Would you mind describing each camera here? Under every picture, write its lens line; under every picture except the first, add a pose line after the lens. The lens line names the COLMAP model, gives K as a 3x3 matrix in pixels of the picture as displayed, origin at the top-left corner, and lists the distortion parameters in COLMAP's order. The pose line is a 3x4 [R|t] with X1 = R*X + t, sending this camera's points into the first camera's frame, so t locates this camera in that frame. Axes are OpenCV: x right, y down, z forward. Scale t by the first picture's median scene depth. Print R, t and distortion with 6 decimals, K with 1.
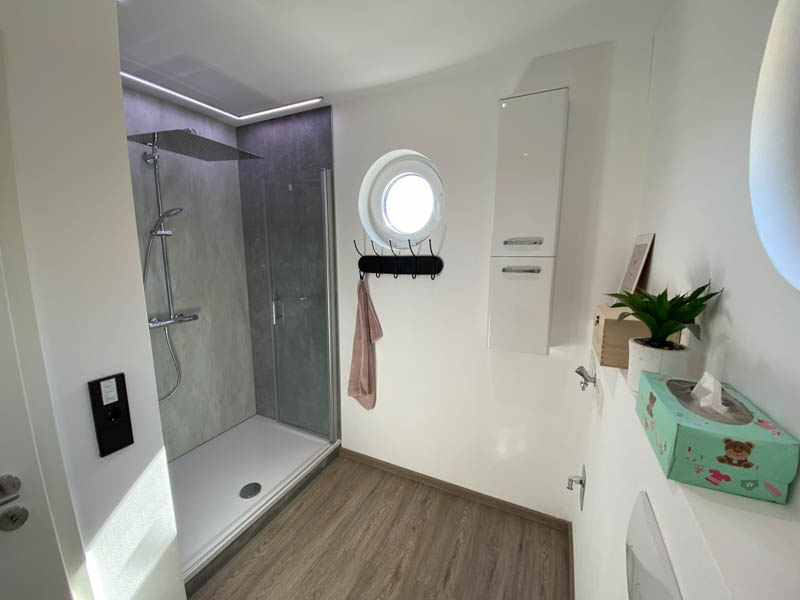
lens RADIAL K [[326.8, 0, 398.6], [0, 326.8, 296.0], [0, 0, 1]] dist [-0.000830, -0.002685]
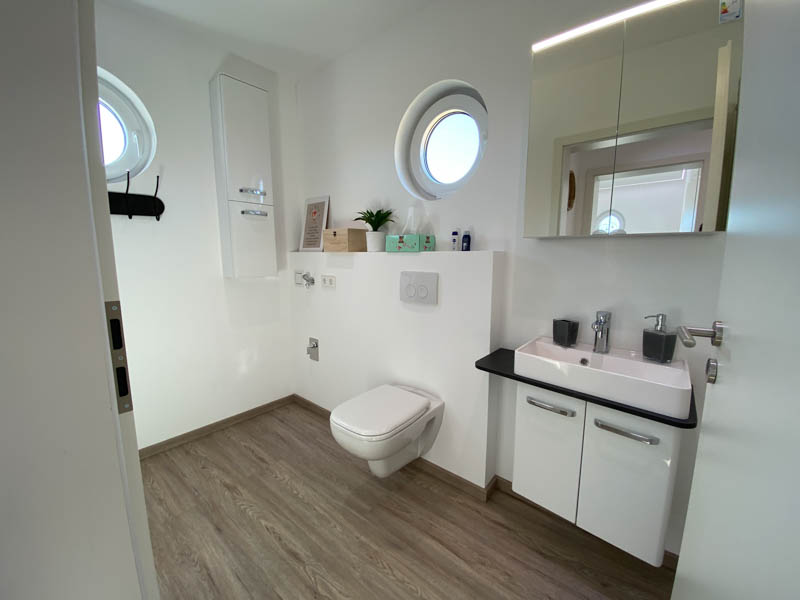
lens RADIAL K [[326.8, 0, 399.8], [0, 326.8, 300.7], [0, 0, 1]] dist [-0.000830, -0.002685]
pose [[0.241777, -0.129748, 0.961618, -0.780653], [0.143375, 0.984919, 0.096844, 0.219016], [-0.959681, 0.114458, 0.256733, 0.120299]]
